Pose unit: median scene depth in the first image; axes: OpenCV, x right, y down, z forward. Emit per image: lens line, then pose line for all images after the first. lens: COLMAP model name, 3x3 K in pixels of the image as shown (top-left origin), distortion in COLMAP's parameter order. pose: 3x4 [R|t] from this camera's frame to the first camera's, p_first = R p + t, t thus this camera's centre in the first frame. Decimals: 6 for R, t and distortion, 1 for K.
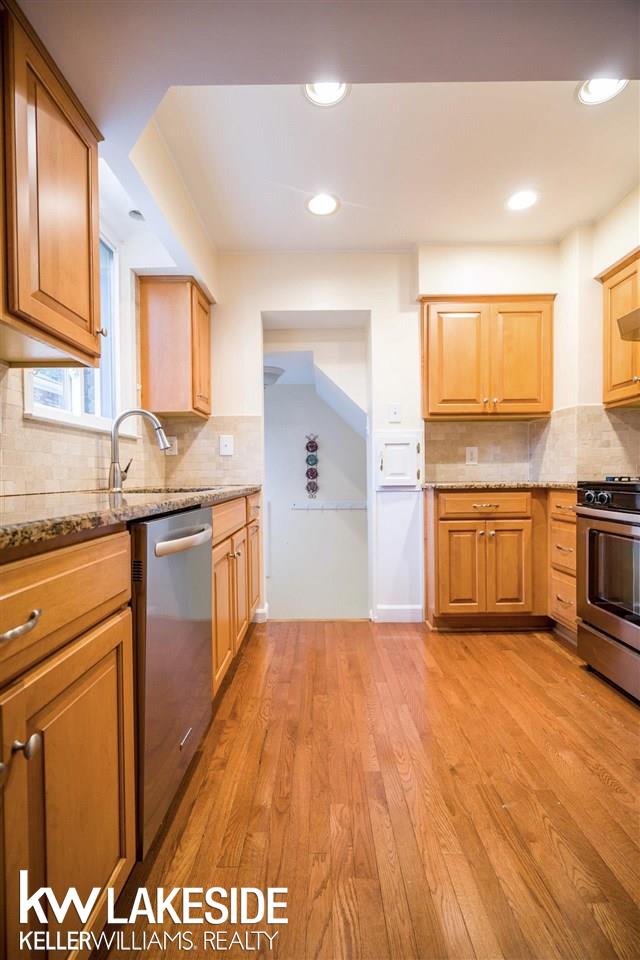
lens RADIAL K [[434.3, 0, 323.2], [0, 434.3, 483.9], [0, 0, 1]] dist [-0.001913, 0.000439]
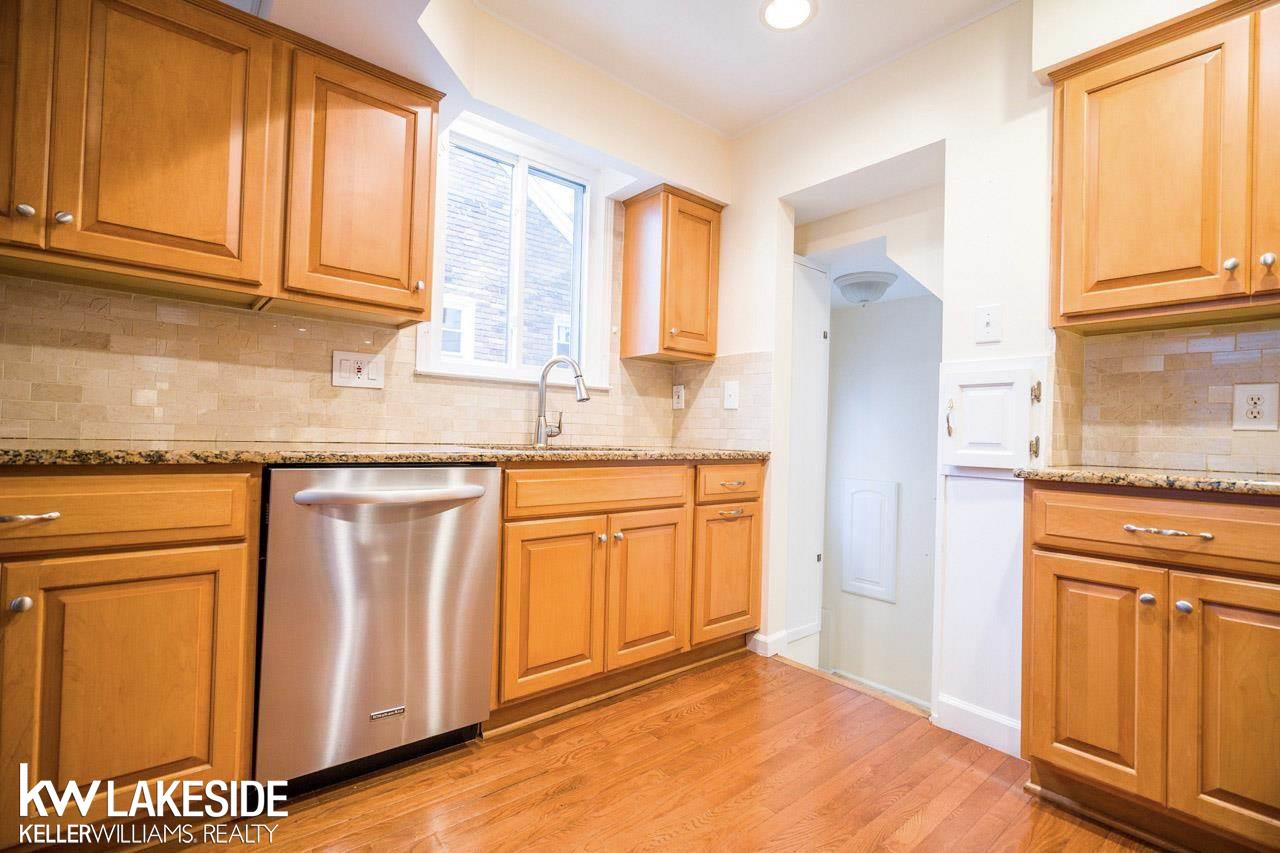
lens RADIAL K [[579.0, 0, 637.1], [0, 579.0, 429.7], [0, 0, 1]] dist [-0.001913, 0.000439]
pose [[0.642206, 0.022648, -0.766198, 0.455015], [-0.050536, 0.998640, -0.012839, -0.011355], [0.764865, 0.046966, 0.642477, 0.282107]]
